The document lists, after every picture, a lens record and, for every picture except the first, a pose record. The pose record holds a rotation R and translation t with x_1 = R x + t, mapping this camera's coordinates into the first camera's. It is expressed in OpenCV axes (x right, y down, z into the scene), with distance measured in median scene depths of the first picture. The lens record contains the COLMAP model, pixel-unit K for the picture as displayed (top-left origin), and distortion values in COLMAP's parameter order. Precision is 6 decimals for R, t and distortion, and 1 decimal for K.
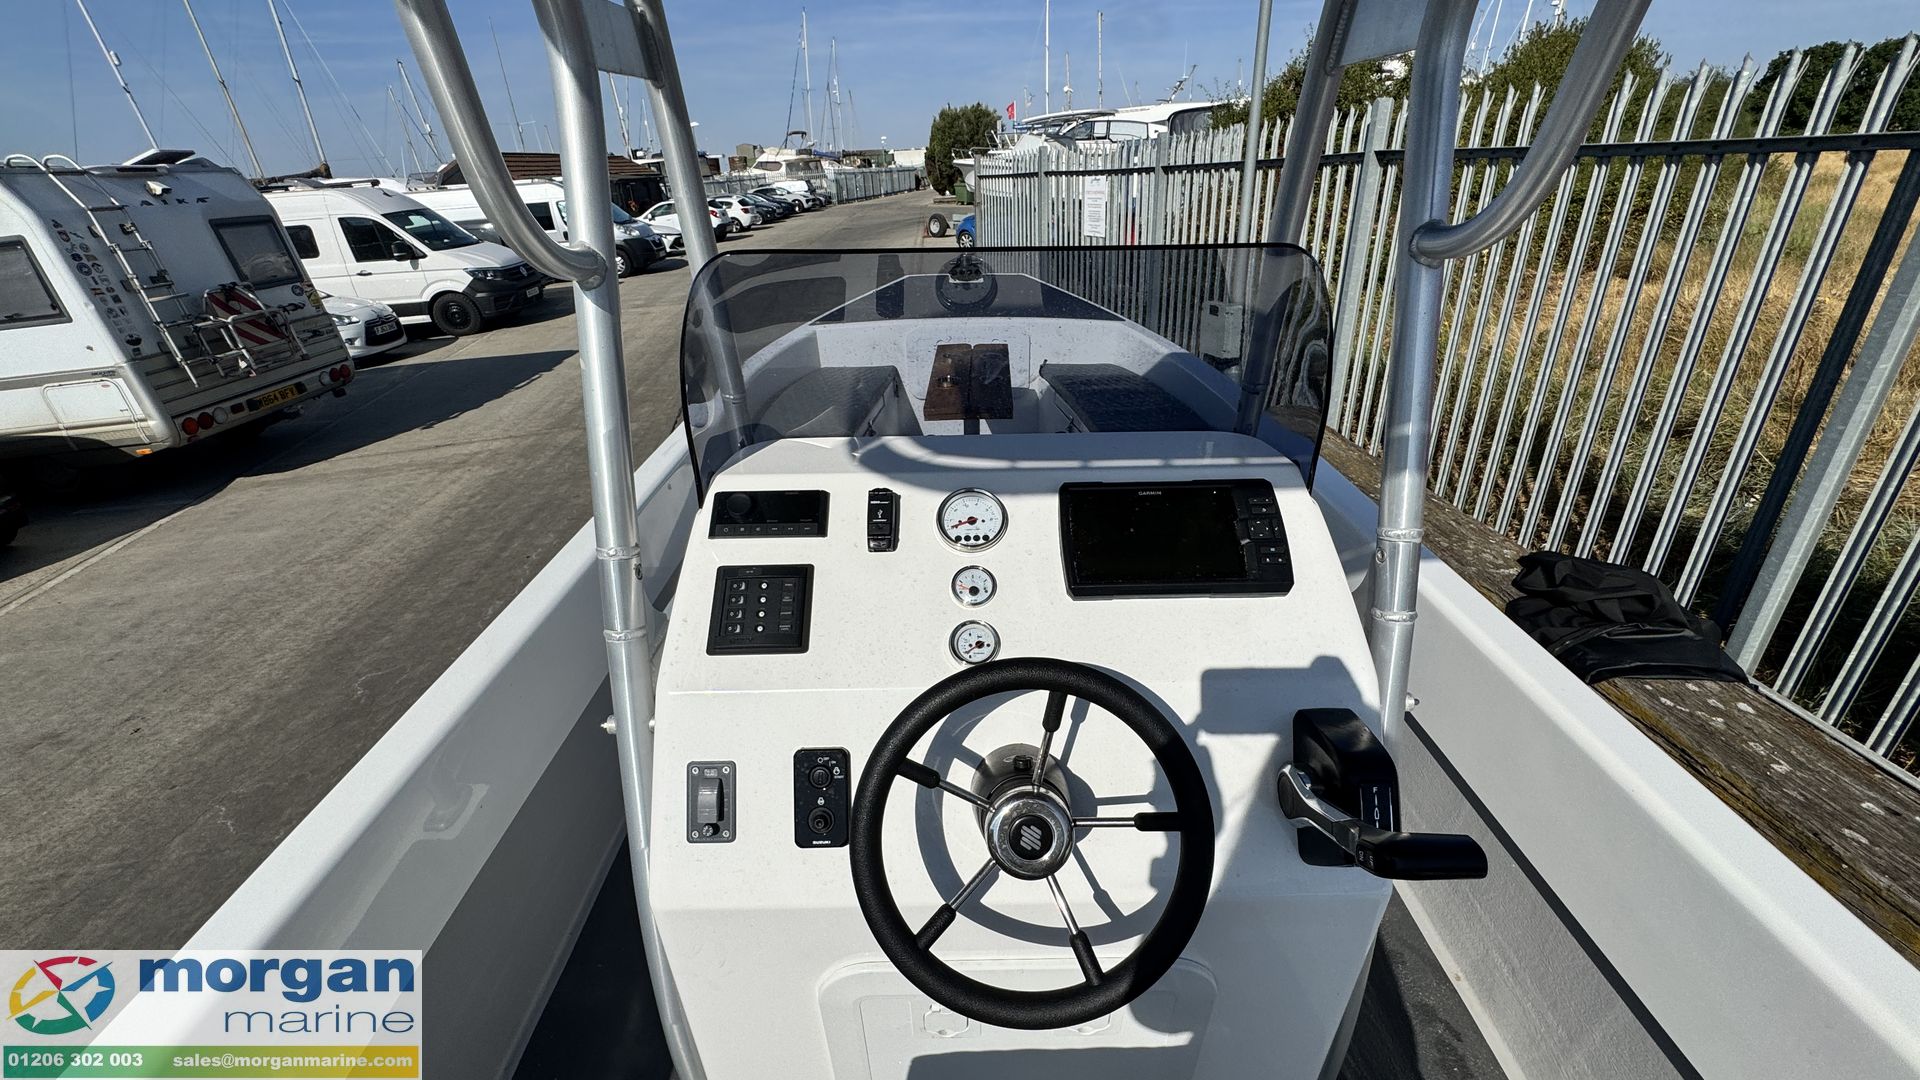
lens RADIAL K [[772.8, 0, 960.6], [0, 772.8, 537.2], [0, 0, 1]] dist [-0.003984, 0.000367]
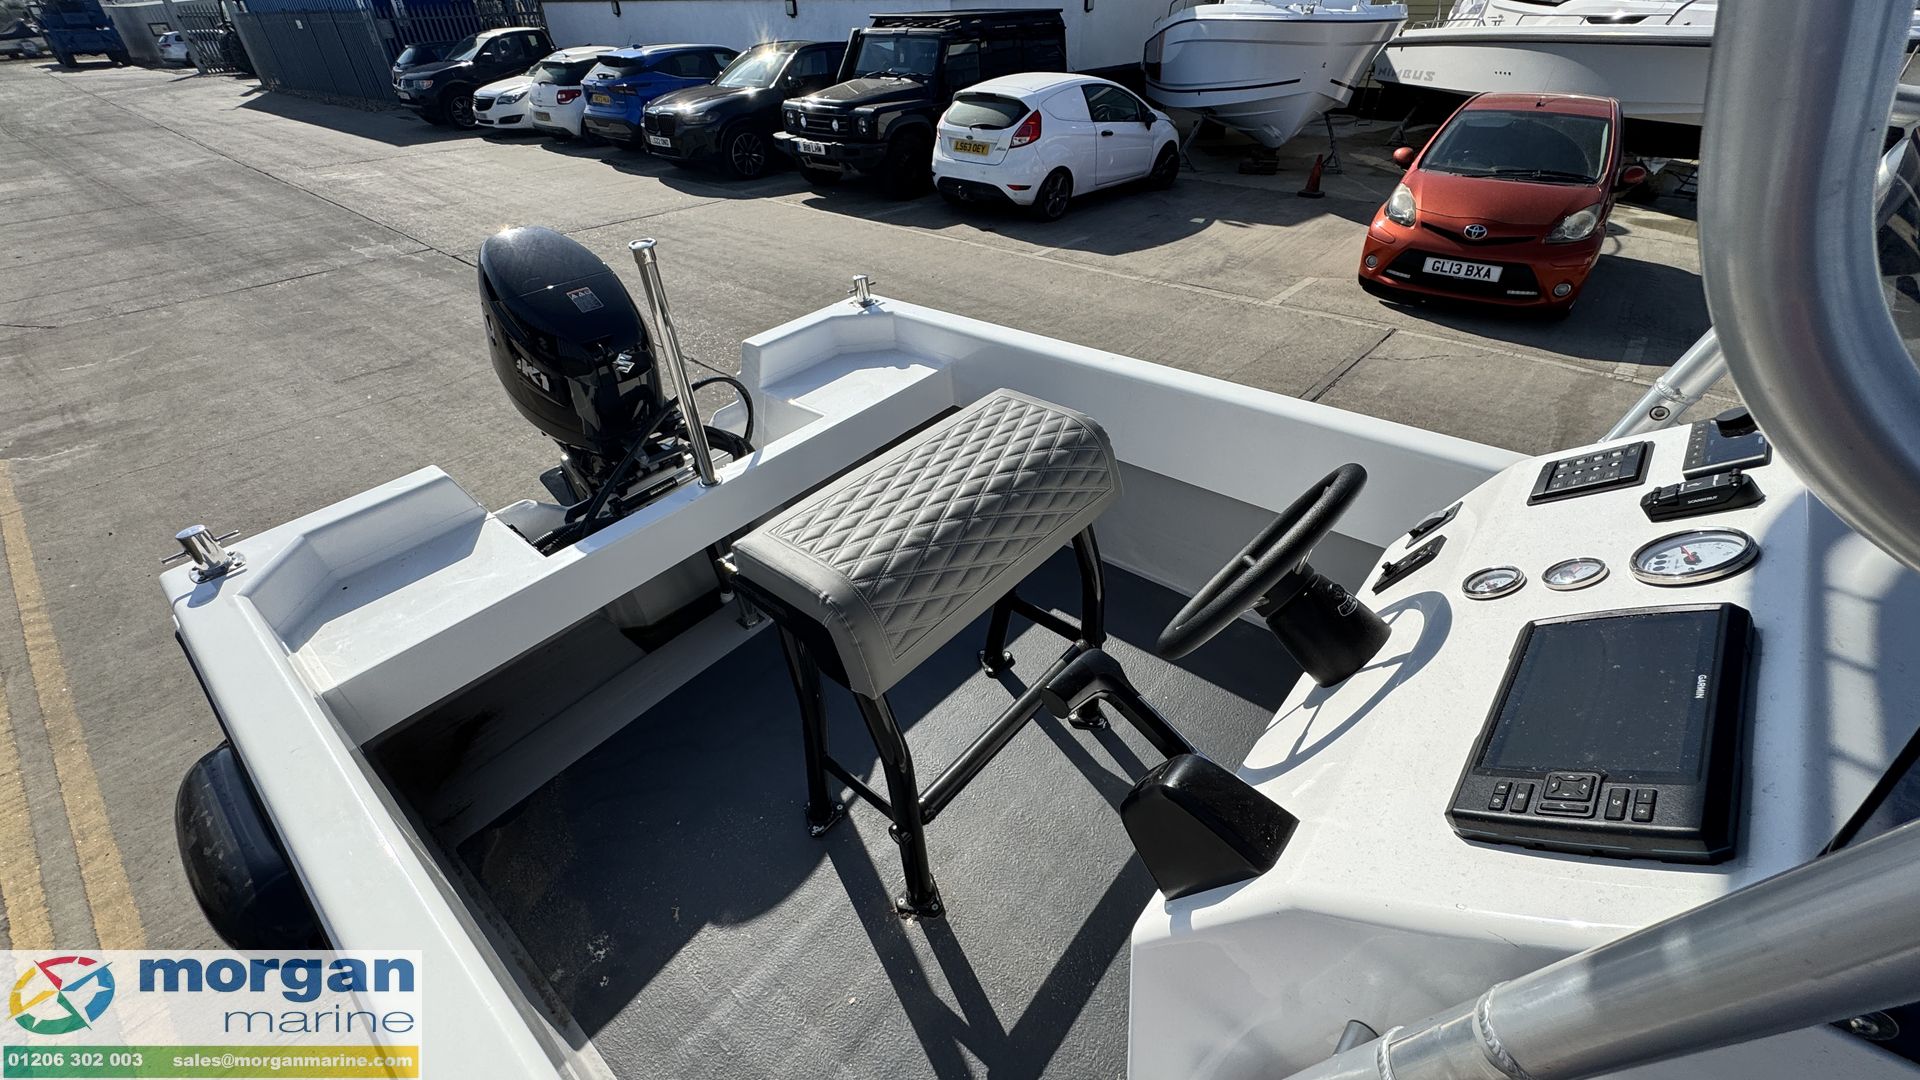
lens RADIAL K [[772.8, 0, 960.4], [0, 772.8, 540.0], [0, 0, 1]] dist [-0.003984, 0.000367]
pose [[-0.657289, 0.490205, -0.572424, 0.137964], [-0.275454, 0.550733, 0.787920, -0.064922], [0.701495, 0.675568, -0.226962, 0.103621]]
